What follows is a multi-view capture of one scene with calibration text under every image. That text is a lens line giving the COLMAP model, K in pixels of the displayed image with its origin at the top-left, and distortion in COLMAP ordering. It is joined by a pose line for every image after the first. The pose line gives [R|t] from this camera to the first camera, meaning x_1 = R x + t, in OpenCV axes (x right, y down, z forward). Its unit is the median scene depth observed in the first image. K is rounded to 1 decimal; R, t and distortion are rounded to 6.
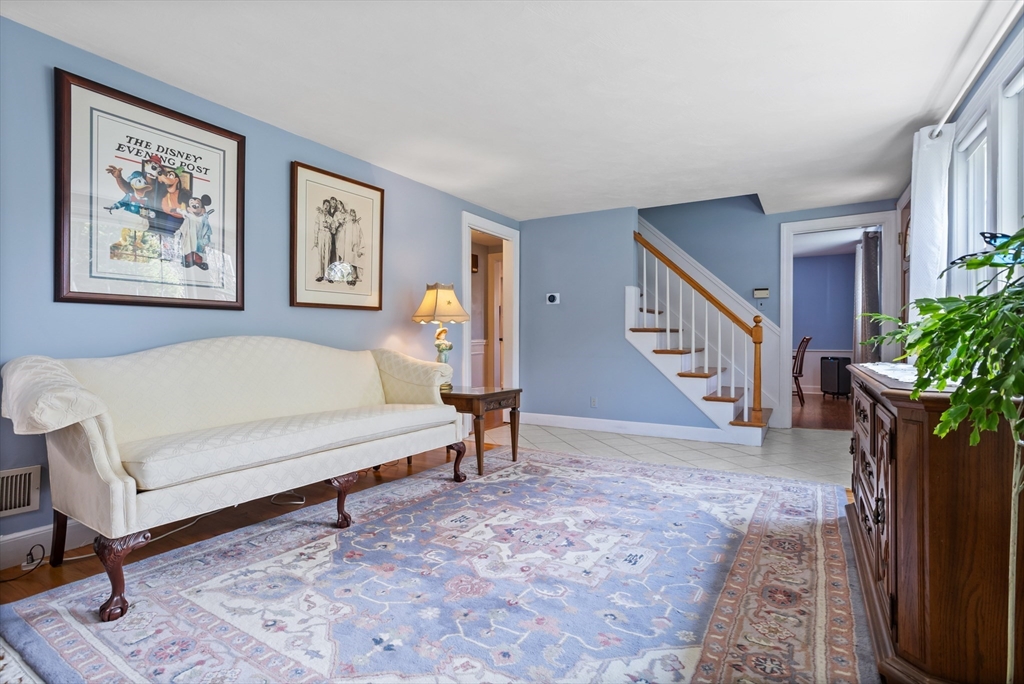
lens RADIAL K [[502.8, 0, 513.0], [0, 502.8, 340.7], [0, 0, 1]] dist [-0.046488, 0.024007]
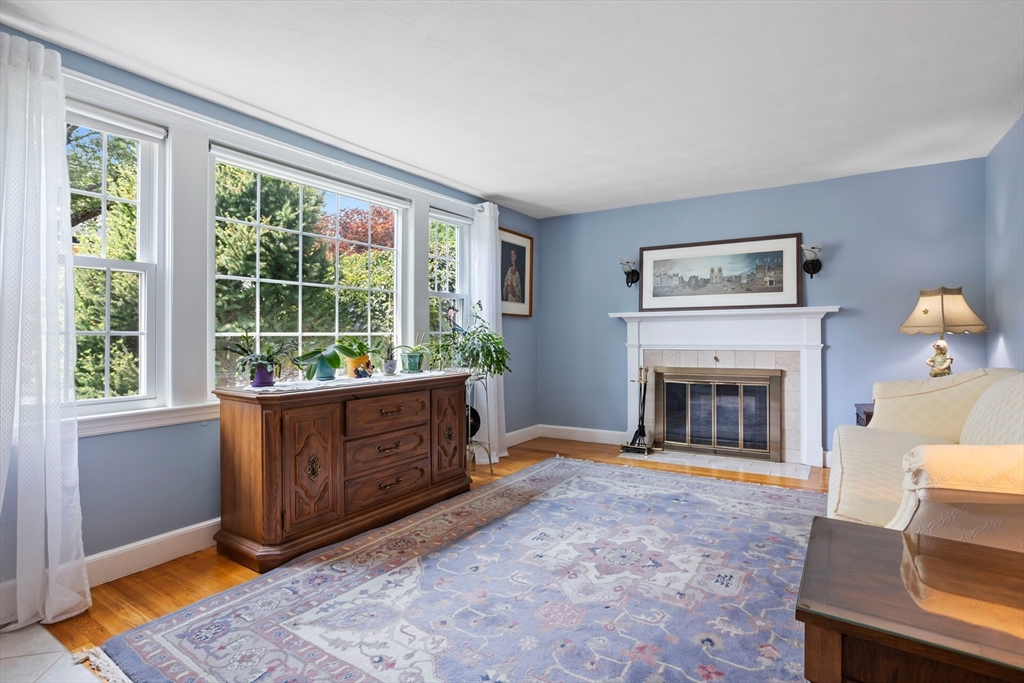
lens RADIAL K [[519.0, 0, 507.4], [0, 519.0, 333.1], [0, 0, 1]] dist [-0.045291, 0.020380]
pose [[-0.999164, 0.010778, 0.039425, 0.221243], [0.010719, 0.999941, -0.001704, -0.058495], [-0.039441, -0.001280, -0.999221, 1.880342]]
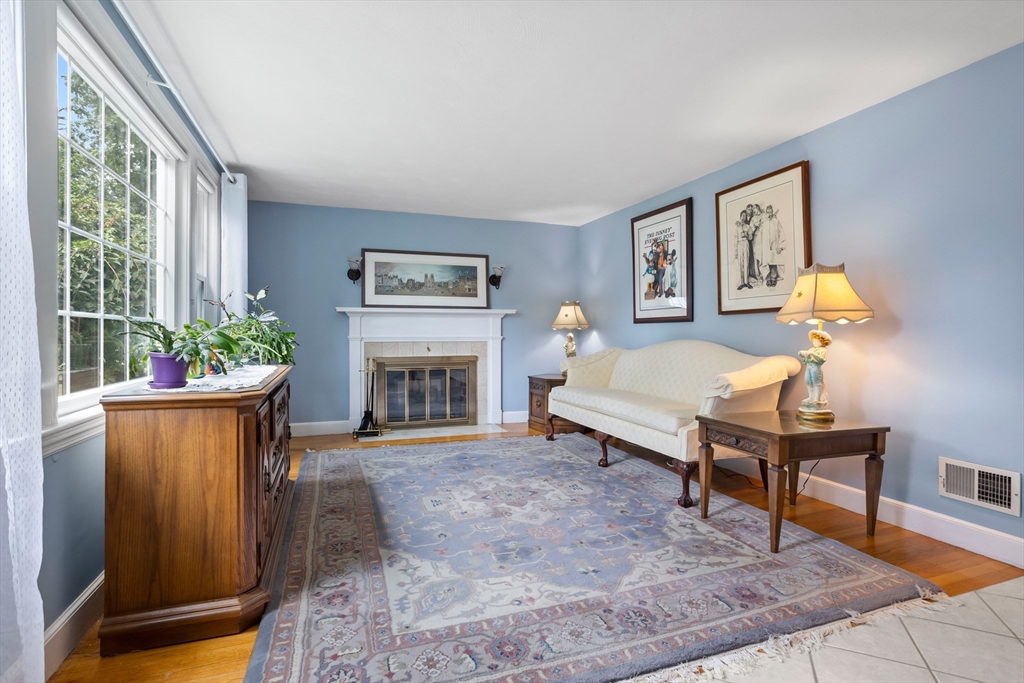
lens RADIAL K [[502.8, 0, 513.1], [0, 502.8, 334.3], [0, 0, 1]] dist [-0.046488, 0.024007]
pose [[-0.628315, 0.005399, -0.777940, 0.983727], [0.001591, 0.999983, 0.005655, -0.037488], [0.777957, 0.002315, -0.628313, 1.681881]]
